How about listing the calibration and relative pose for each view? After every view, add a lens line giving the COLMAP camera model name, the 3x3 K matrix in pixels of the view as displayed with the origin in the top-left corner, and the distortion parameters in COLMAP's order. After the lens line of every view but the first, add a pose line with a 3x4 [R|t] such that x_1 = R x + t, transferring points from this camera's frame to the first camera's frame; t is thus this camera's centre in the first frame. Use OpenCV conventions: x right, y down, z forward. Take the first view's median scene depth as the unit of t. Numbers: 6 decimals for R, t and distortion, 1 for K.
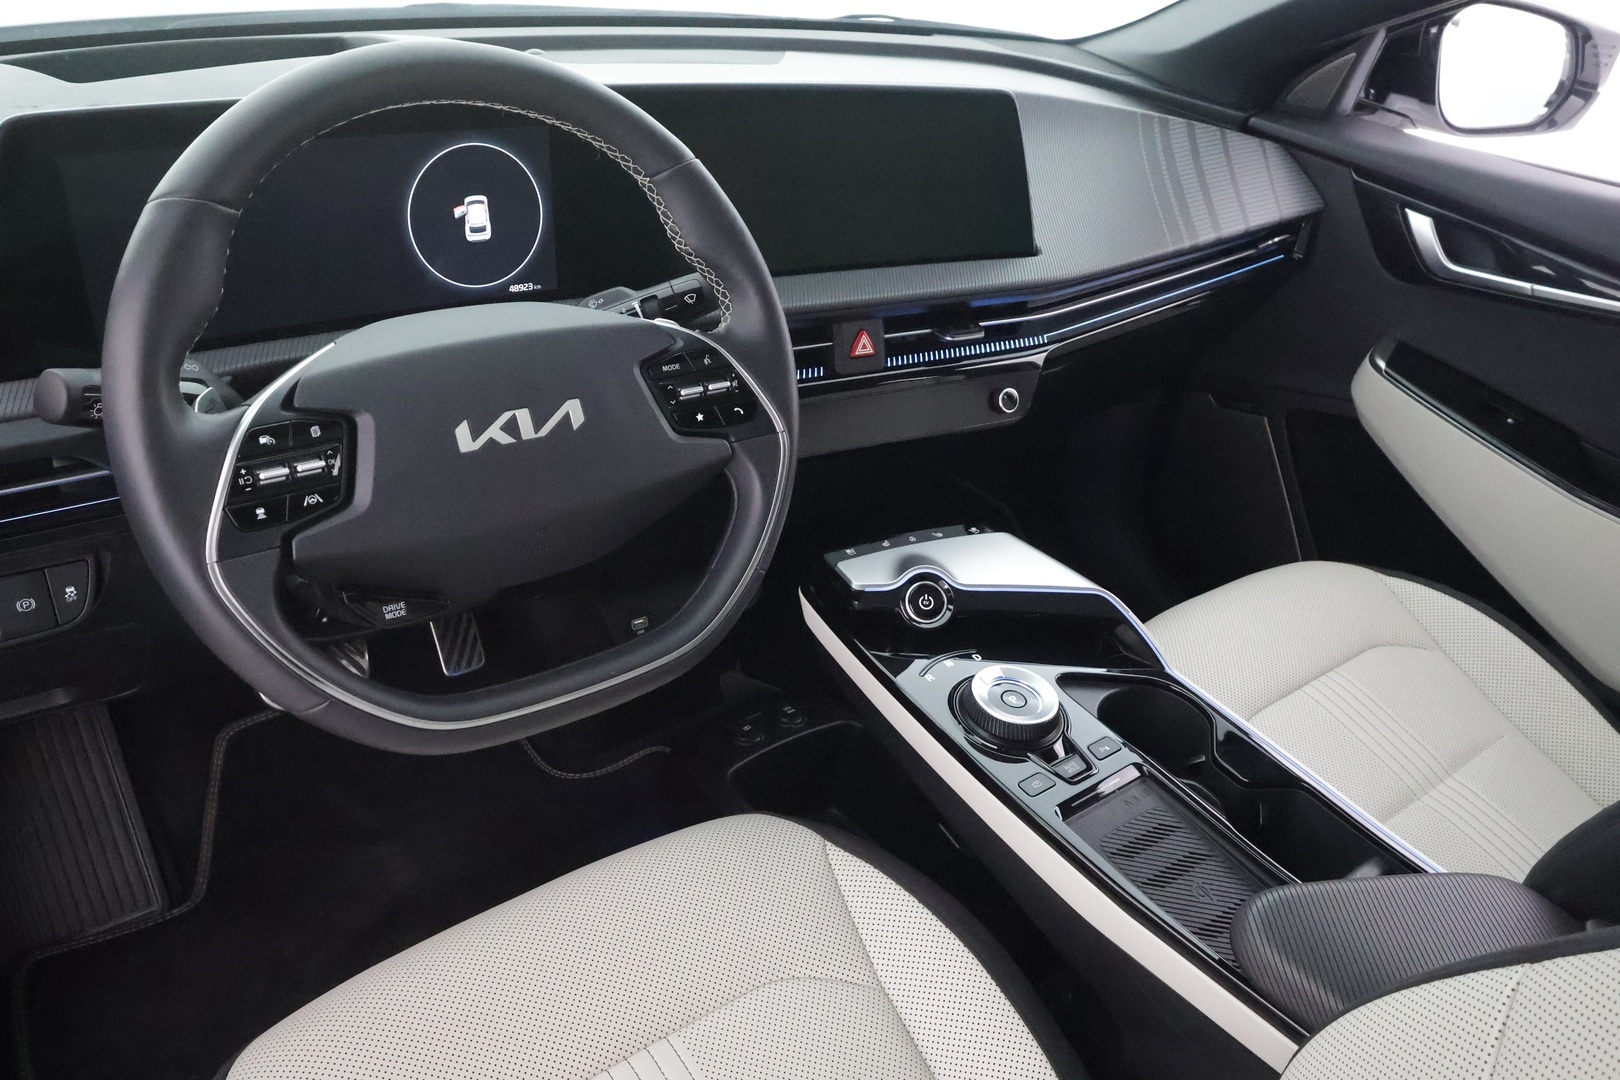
lens RADIAL K [[1279.2, 0, 810.0], [0, 1279.2, 540.0], [0, 0, 1]] dist [0.002181, -0.001053]
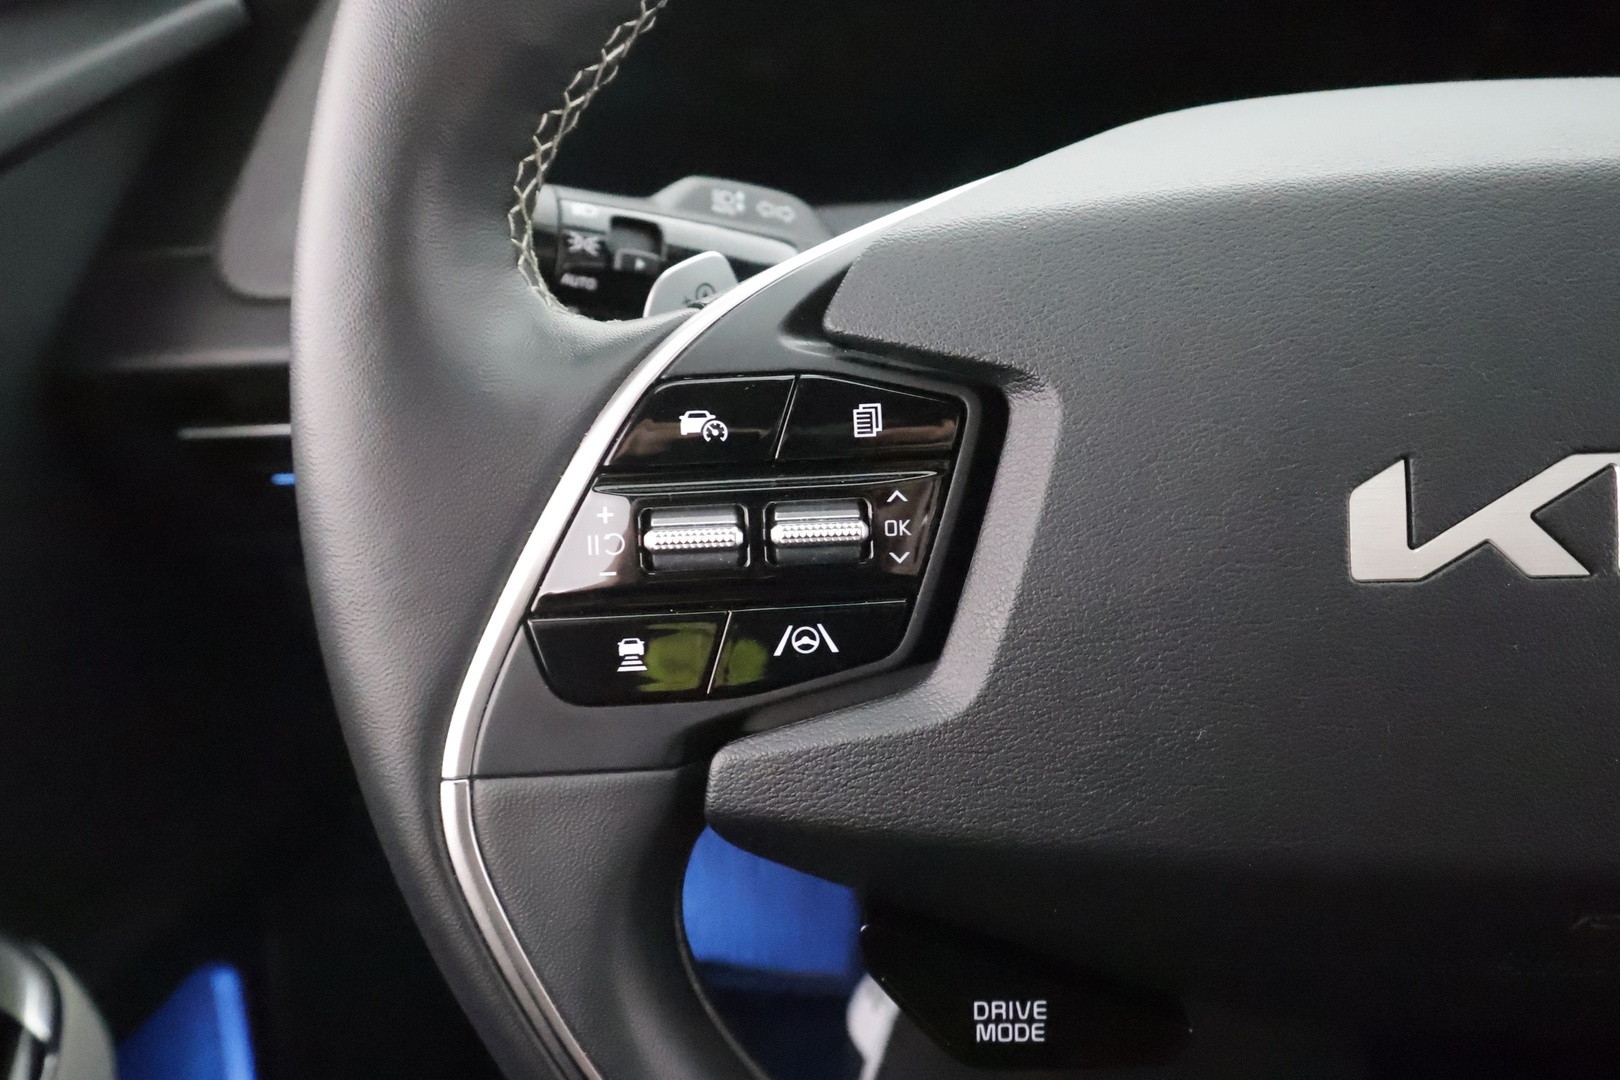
lens RADIAL K [[1279.2, 0, 810.0], [0, 1279.2, 540.0], [0, 0, 1]] dist [0.002181, -0.001053]
pose [[0.740764, 0.227364, -0.632119, -0.171060], [-0.199272, 0.973000, 0.116452, -0.076970], [0.641529, 0.039700, 0.766071, 0.652424]]
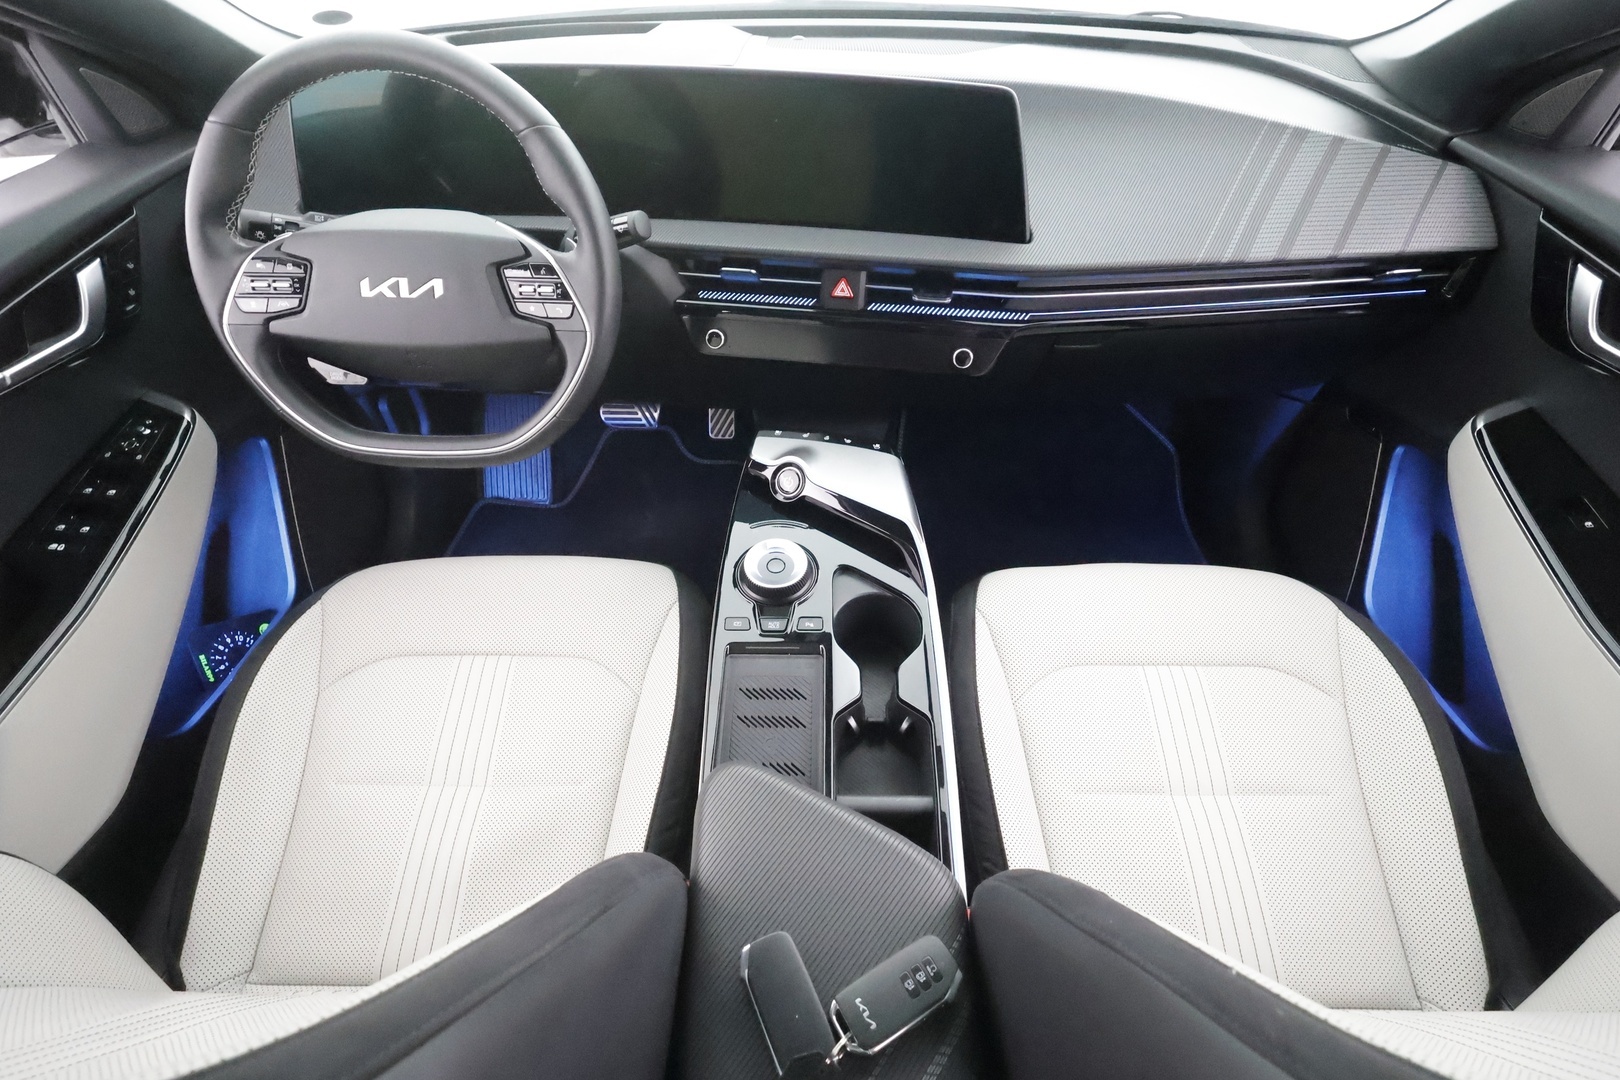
lens RADIAL K [[744.7, 0, 810.0], [0, 744.7, 540.0], [0, 0, 1]] dist [-0.001289, 0.000195]
pose [[0.767653, 0.376675, -0.518484, 0.759834], [-0.248907, 0.920762, 0.300403, -0.197652], [0.590555, -0.101551, 0.800583, 0.469003]]
